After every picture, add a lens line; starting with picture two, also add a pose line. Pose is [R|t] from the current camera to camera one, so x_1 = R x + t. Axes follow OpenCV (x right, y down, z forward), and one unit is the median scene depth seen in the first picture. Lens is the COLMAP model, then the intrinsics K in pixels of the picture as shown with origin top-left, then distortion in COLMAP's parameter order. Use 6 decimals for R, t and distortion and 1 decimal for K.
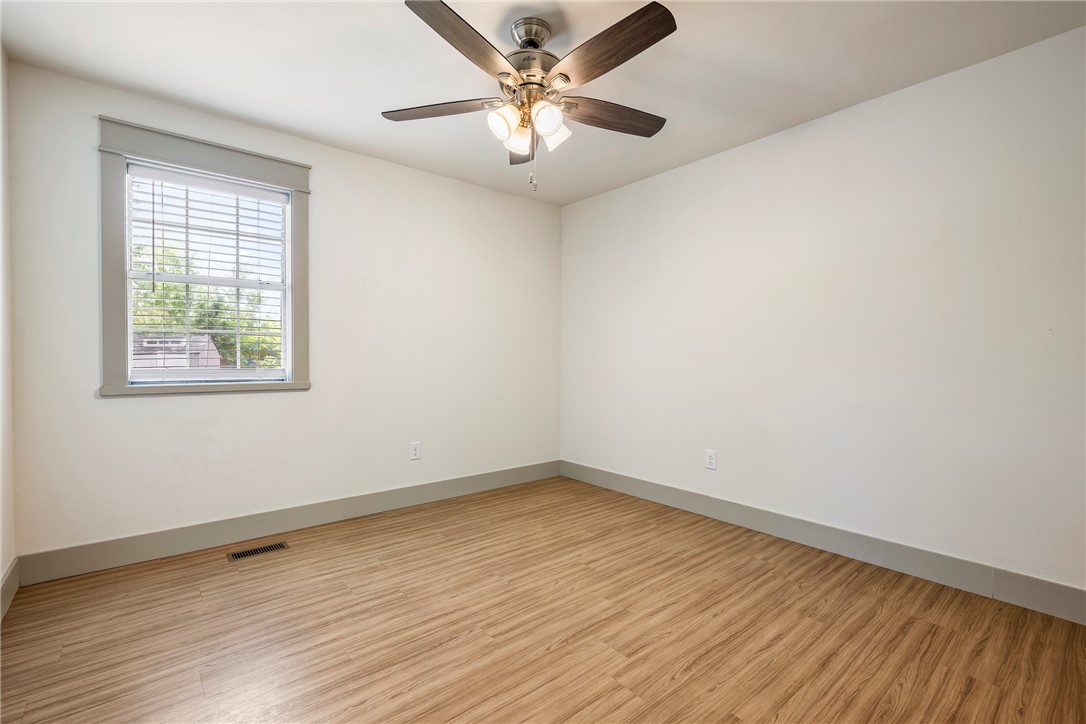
lens RADIAL K [[479.8, 0, 536.4], [0, 479.8, 360.5], [0, 0, 1]] dist [-0.002468, 0.000541]
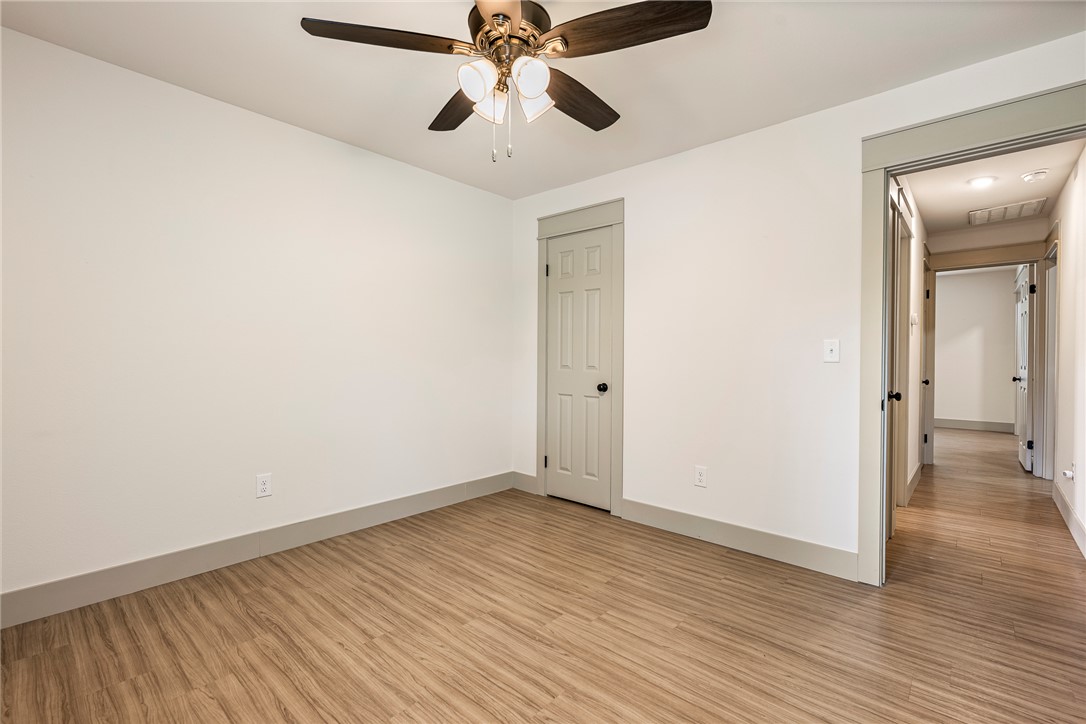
lens RADIAL K [[479.8, 0, 541.9], [0, 479.8, 364.8], [0, 0, 1]] dist [-0.002468, 0.000541]
pose [[-0.139720, -0.019050, 0.990008, -0.677053], [0.007263, 0.999768, 0.020263, -0.018531], [-0.990164, 0.010021, -0.139550, 0.842990]]
